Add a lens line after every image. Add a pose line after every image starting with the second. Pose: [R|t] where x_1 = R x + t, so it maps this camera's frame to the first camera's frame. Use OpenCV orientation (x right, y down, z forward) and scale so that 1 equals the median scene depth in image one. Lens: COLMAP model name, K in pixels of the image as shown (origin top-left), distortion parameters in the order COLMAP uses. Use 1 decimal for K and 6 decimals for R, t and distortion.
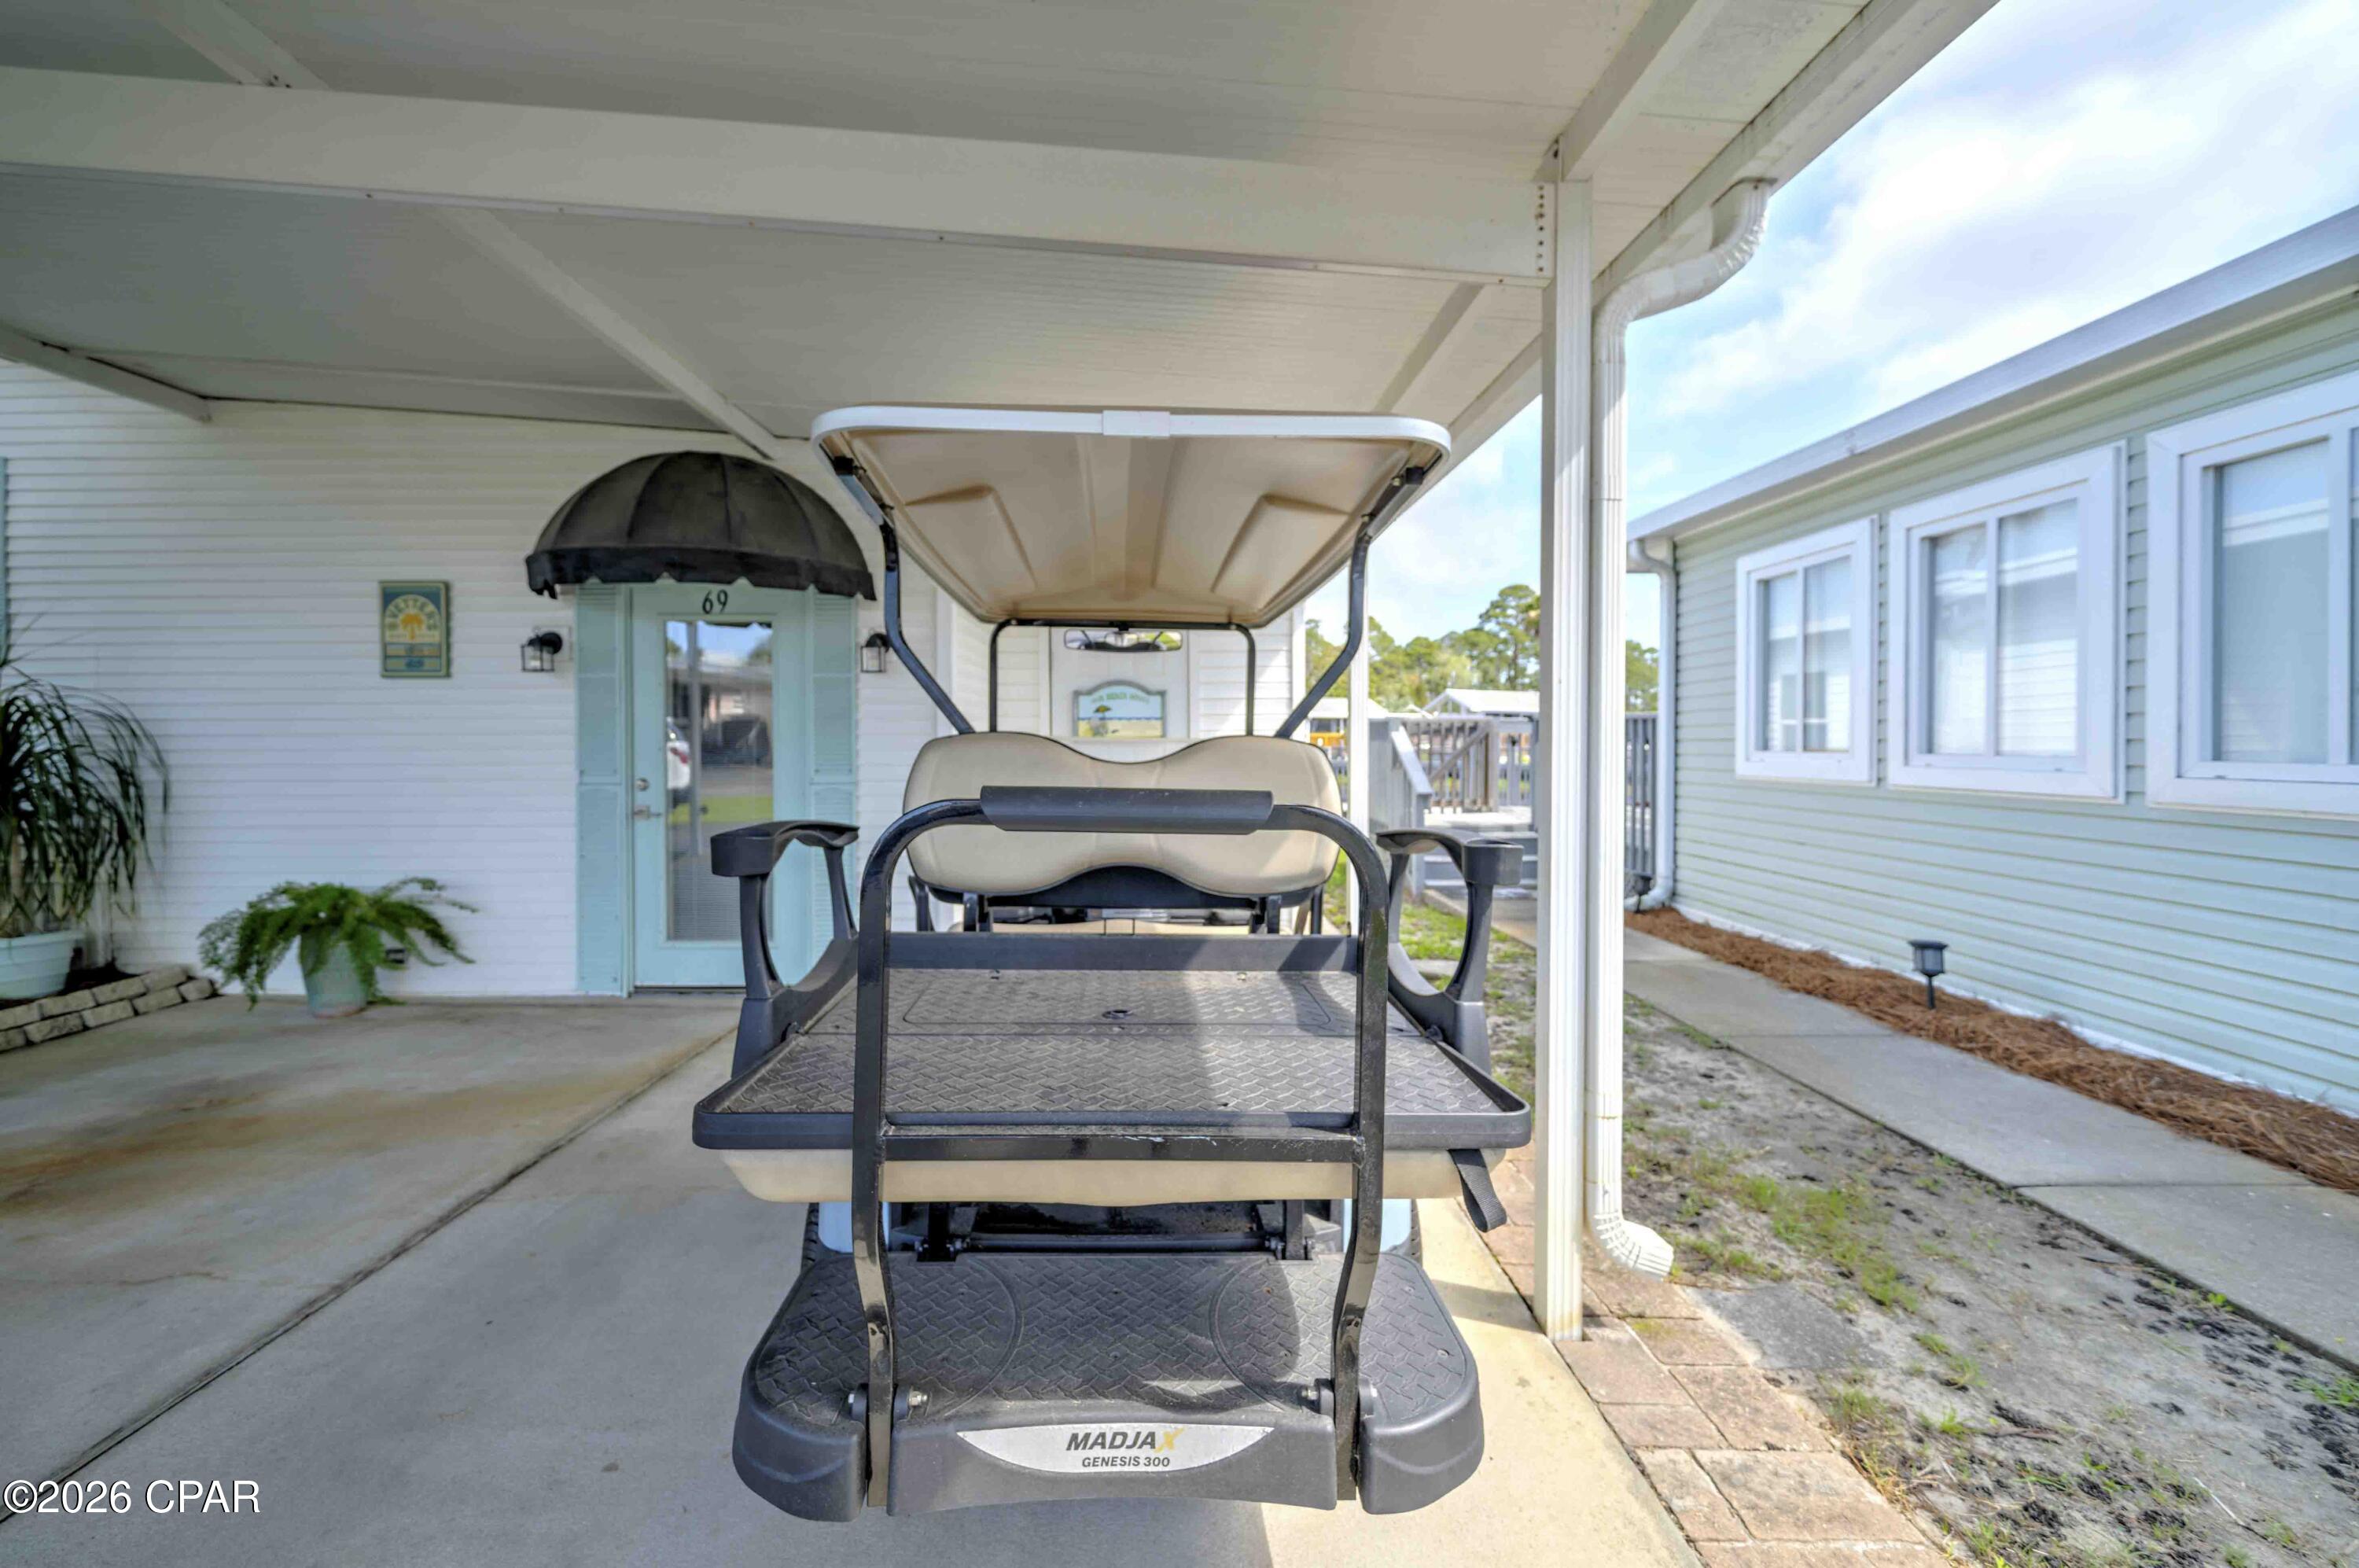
lens RADIAL K [[912.3, 0, 1150.6], [0, 912.3, 740.5], [0, 0, 1]] dist [-0.004216, -0.000342]
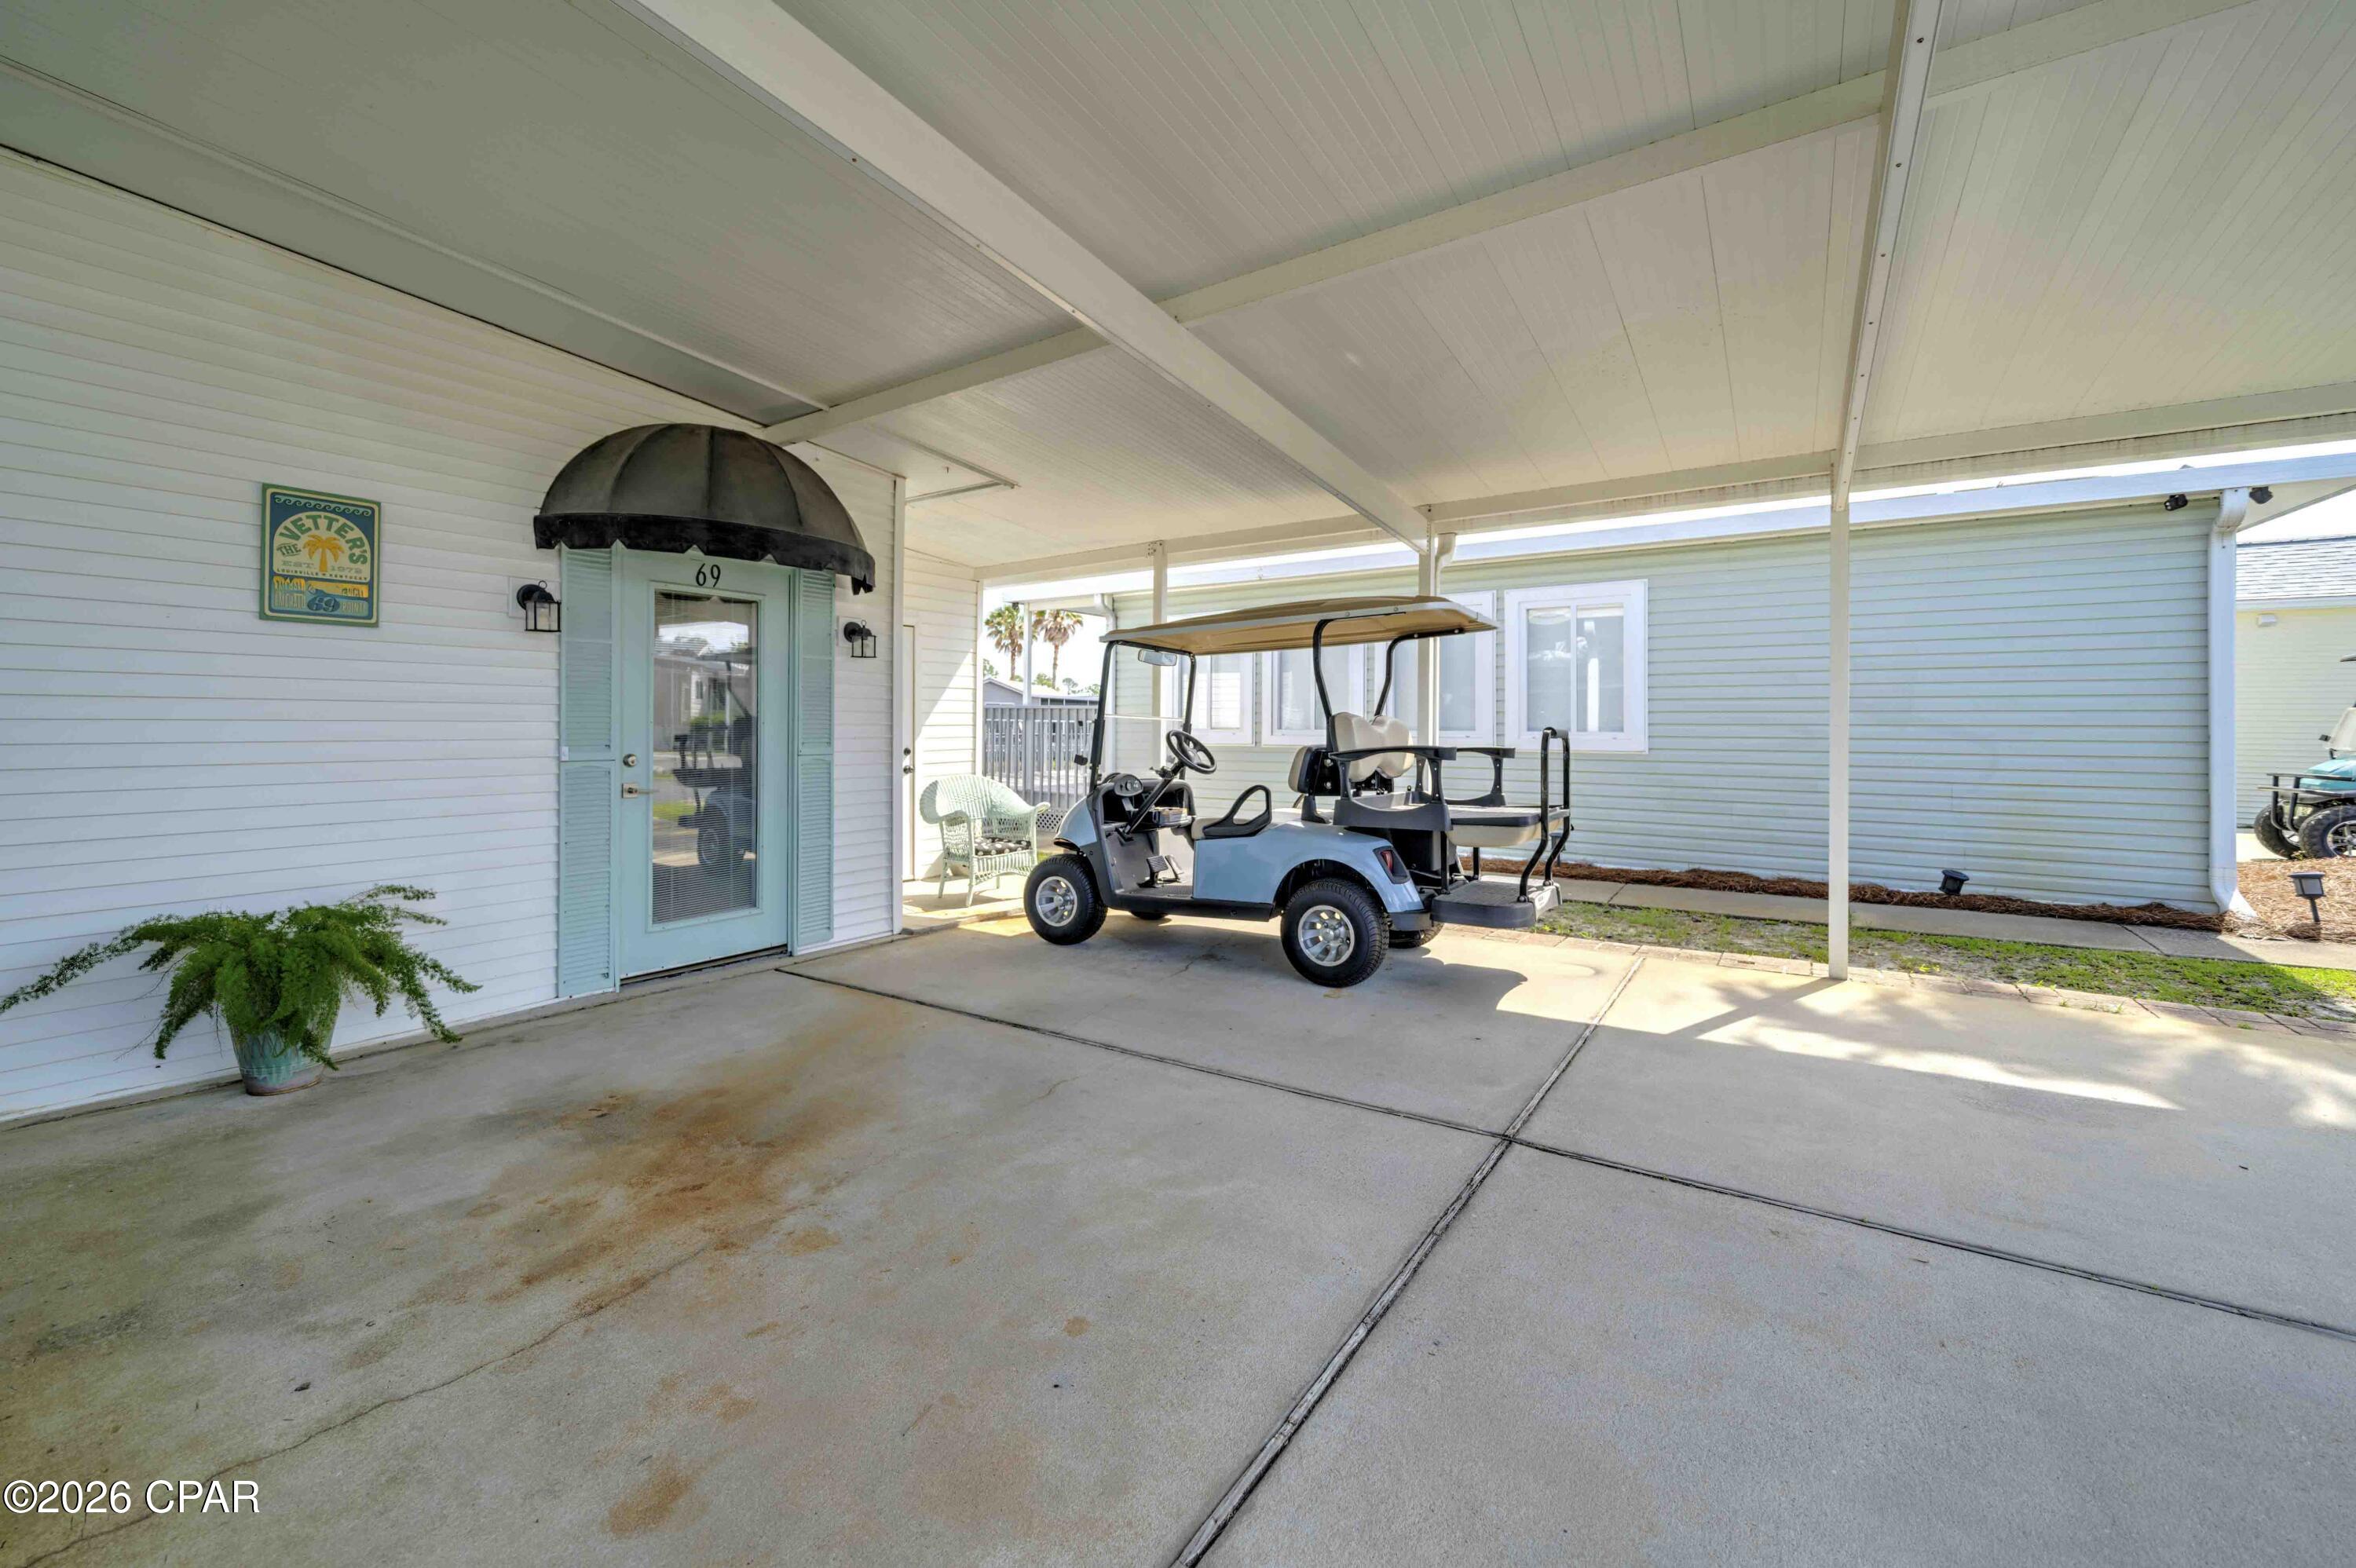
lens RADIAL K [[911.0, 0, 1168.1], [0, 911.0, 717.8], [0, 0, 1]] dist [-0.004216, -0.000342]
pose [[0.582406, 0.012048, 0.812809, -1.010075], [-0.004325, 0.999922, -0.011723, 0.013545], [-0.812887, 0.003312, 0.582412, 0.009936]]
